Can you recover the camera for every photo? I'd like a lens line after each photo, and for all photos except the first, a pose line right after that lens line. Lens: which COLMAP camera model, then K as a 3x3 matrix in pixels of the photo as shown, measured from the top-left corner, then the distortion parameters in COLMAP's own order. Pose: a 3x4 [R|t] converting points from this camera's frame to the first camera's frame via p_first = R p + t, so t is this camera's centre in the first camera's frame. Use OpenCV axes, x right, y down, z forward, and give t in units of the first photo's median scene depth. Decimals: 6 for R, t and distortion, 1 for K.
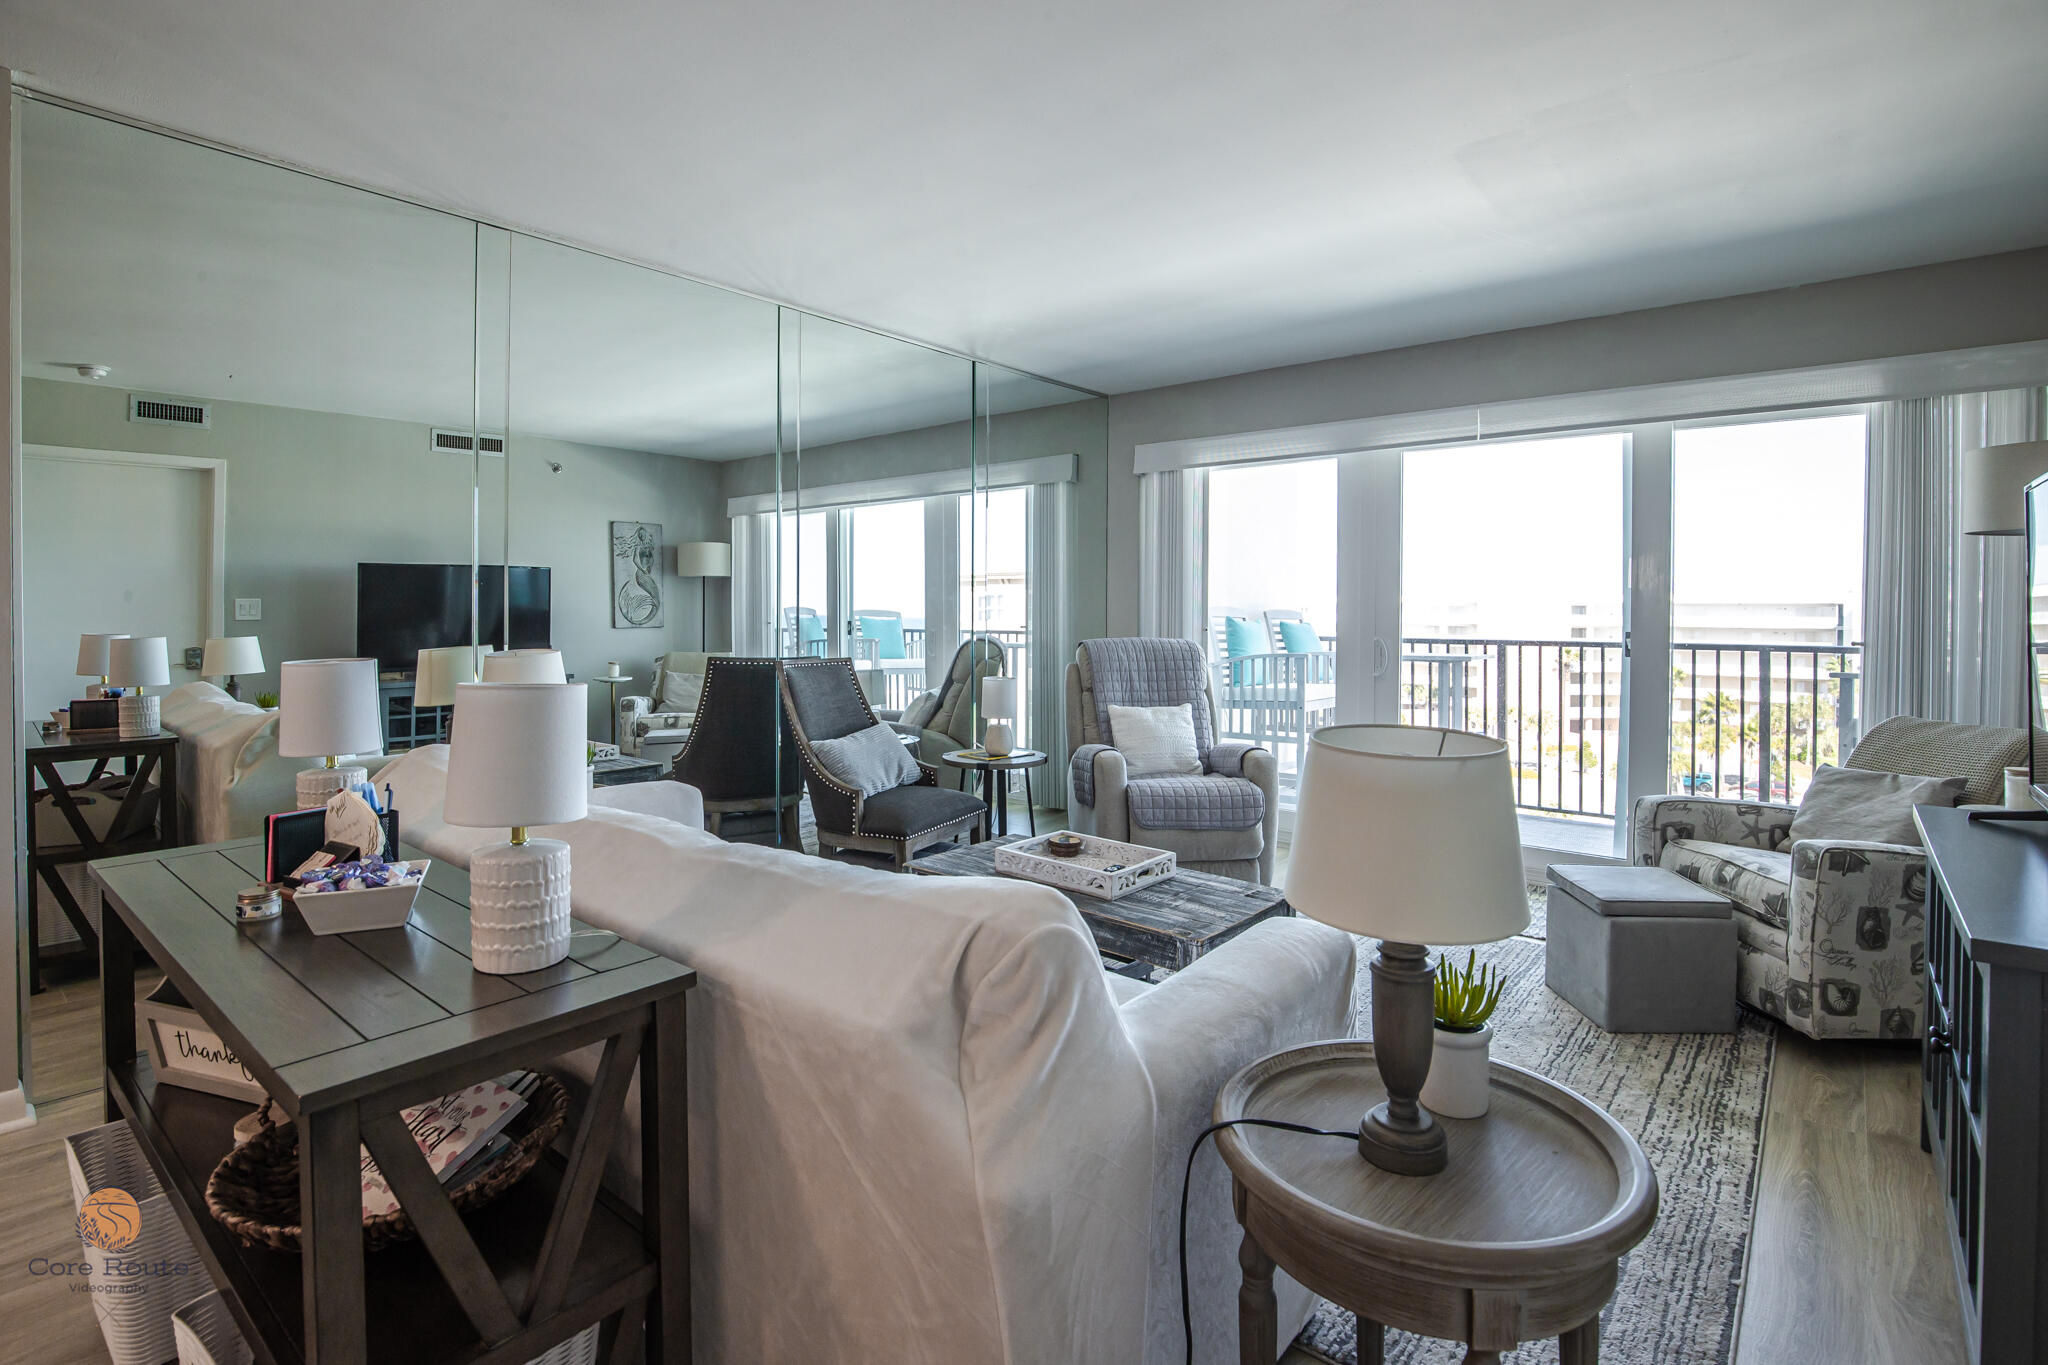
lens RADIAL K [[973.6, 0, 1010.7], [0, 973.6, 599.4], [0, 0, 1]] dist [-0.027307, 0.000328]
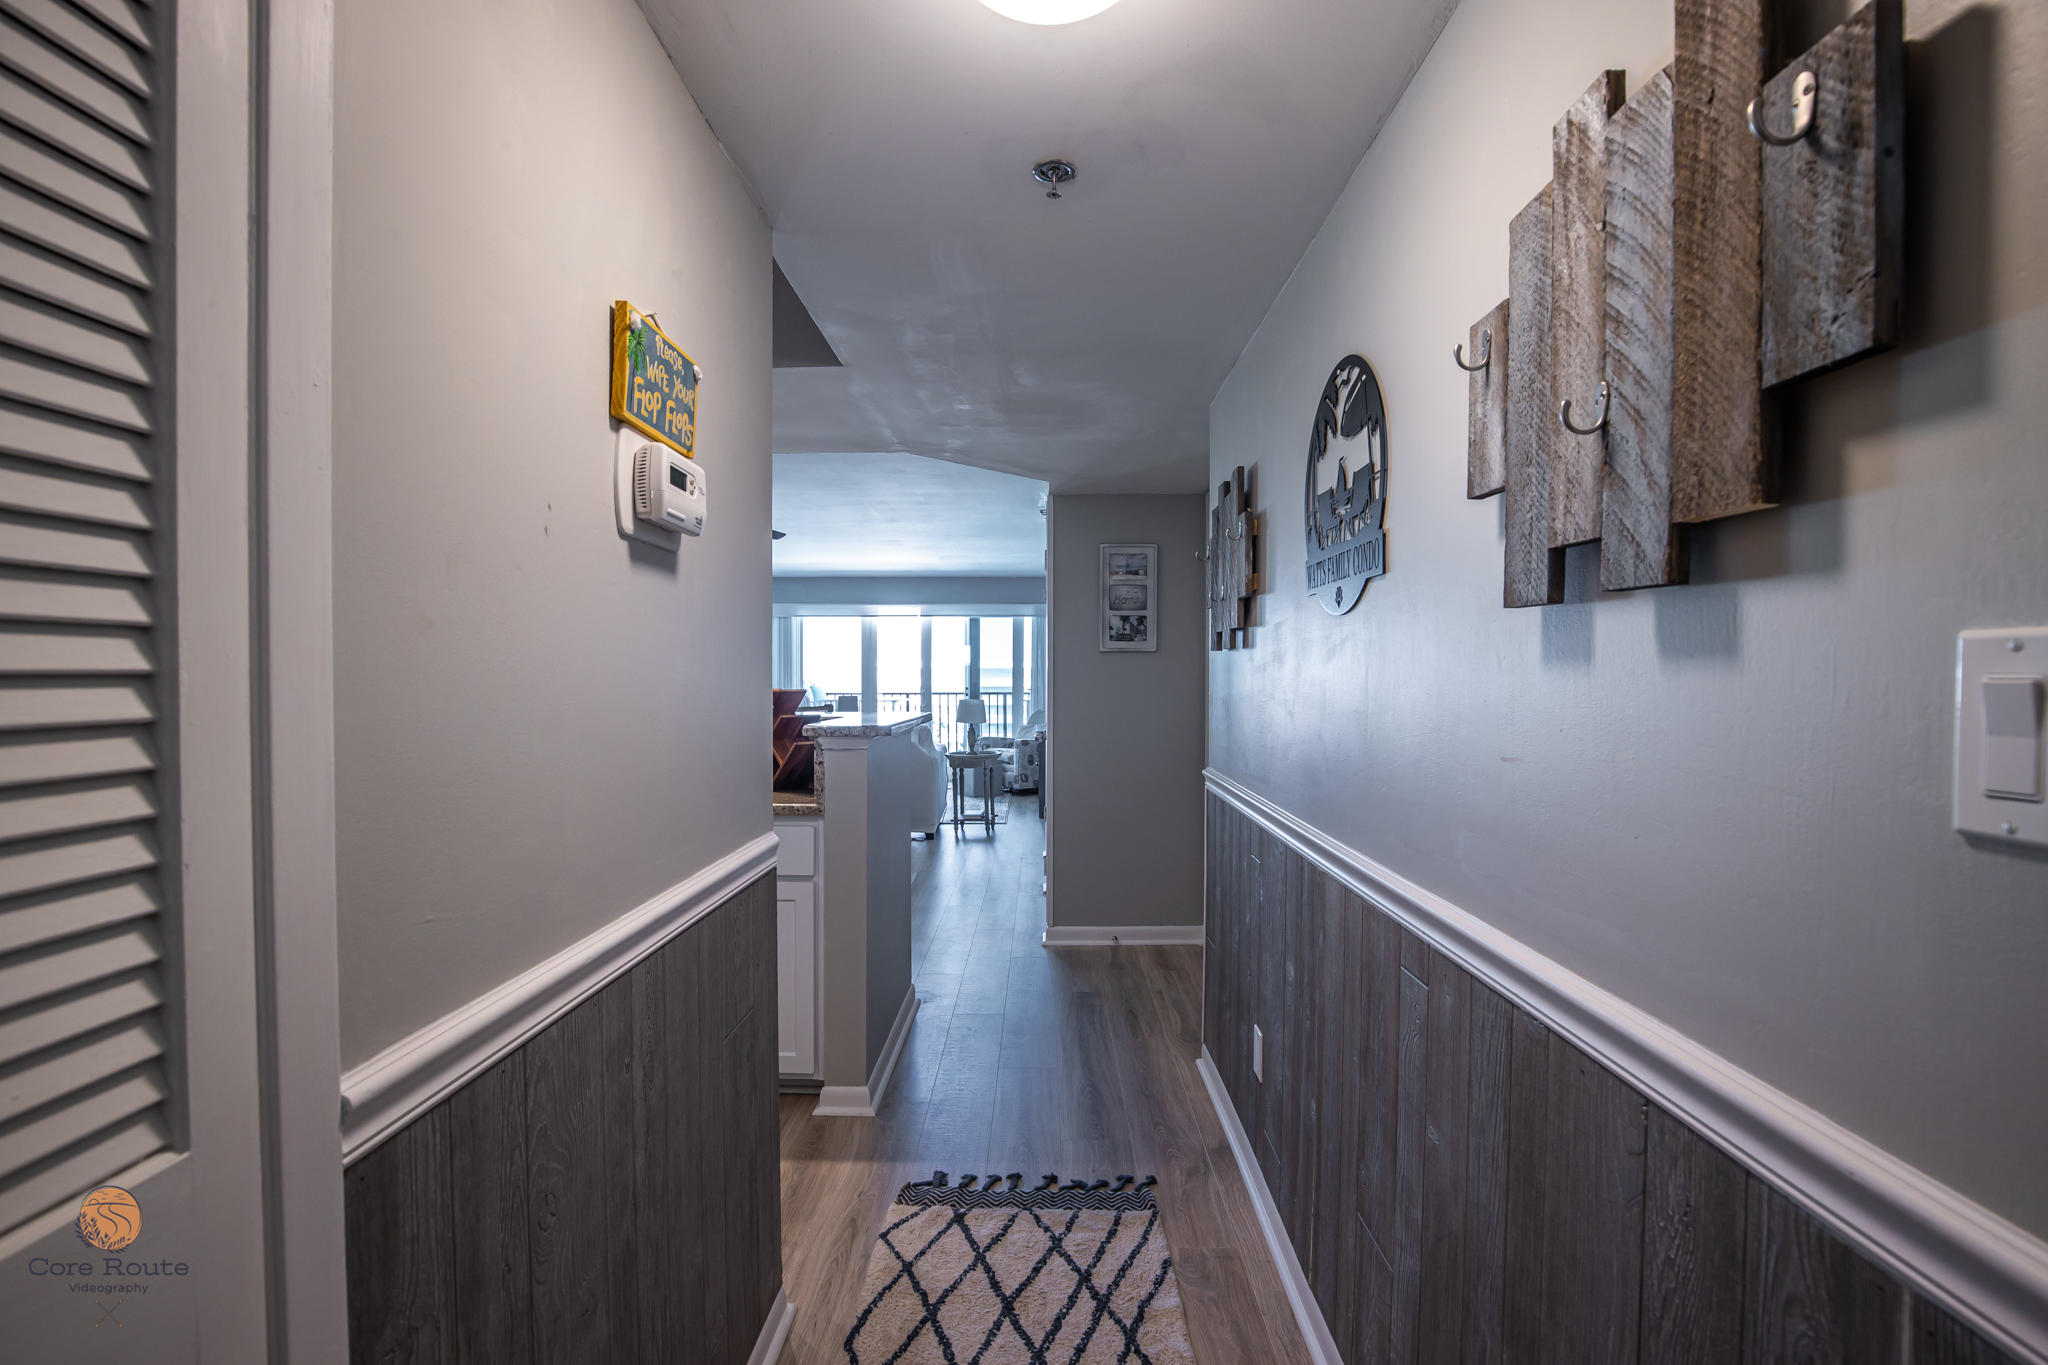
lens RADIAL K [[922.1, 0, 996.2], [0, 922.1, 686.5], [0, 0, 1]] dist [-0.024571, 0.000764]
pose [[0.778679, -0.008950, 0.627359, -0.854264], [-0.003780, 0.999813, 0.018955, -0.019565], [-0.627411, -0.017131, 0.778500, -1.006123]]
